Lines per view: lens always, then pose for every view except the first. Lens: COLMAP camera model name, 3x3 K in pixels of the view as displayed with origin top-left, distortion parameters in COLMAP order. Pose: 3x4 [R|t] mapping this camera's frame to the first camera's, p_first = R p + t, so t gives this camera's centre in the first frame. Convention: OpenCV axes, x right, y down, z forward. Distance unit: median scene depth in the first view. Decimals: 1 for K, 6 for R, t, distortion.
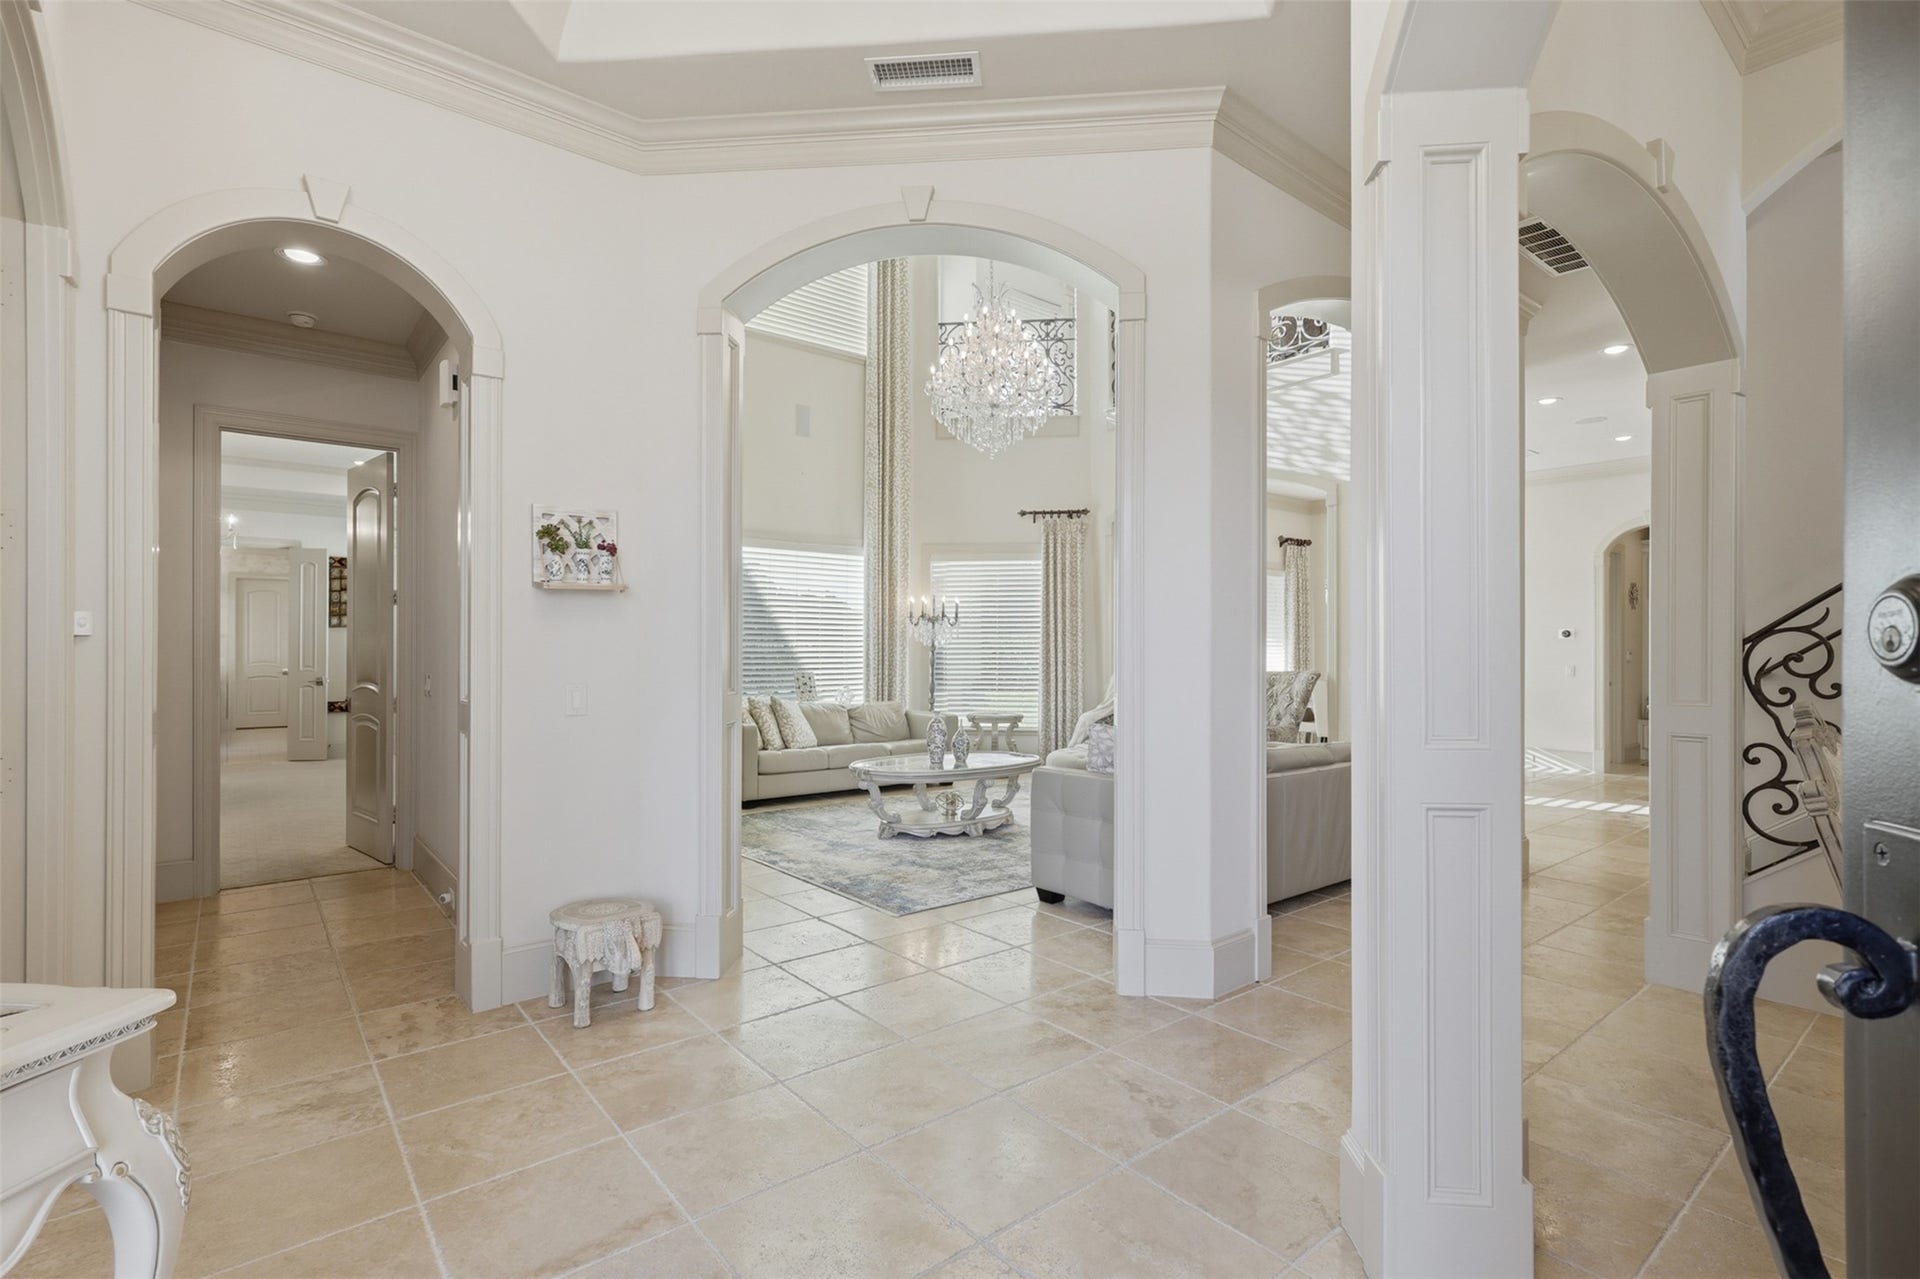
lens RADIAL K [[904.3, 0, 963.3], [0, 904.3, 641.8], [0, 0, 1]] dist [0.006555, 0.000384]
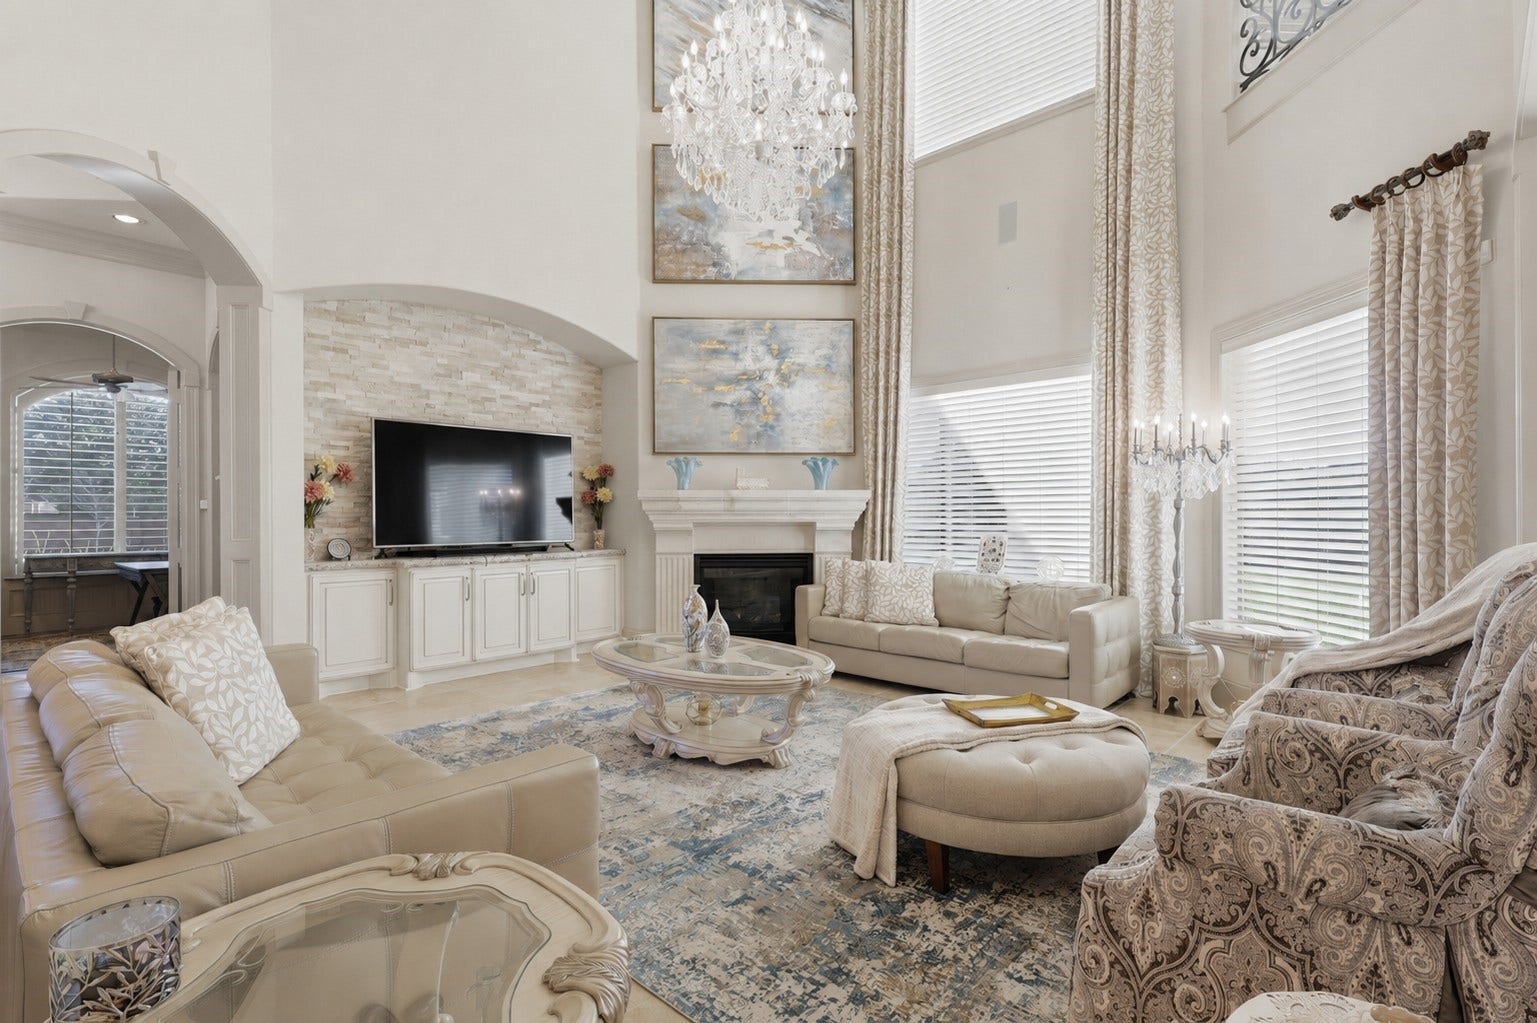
lens RADIAL K [[723.9, 0, 763.2], [0, 723.9, 513.3], [0, 0, 1]] dist [0.006555, 0.000384]
pose [[0.126667, -0.003809, -0.991938, 0.409974], [0.015627, 0.999876, -0.001844, 0.010566], [0.991822, -0.015267, 0.126710, 0.665519]]
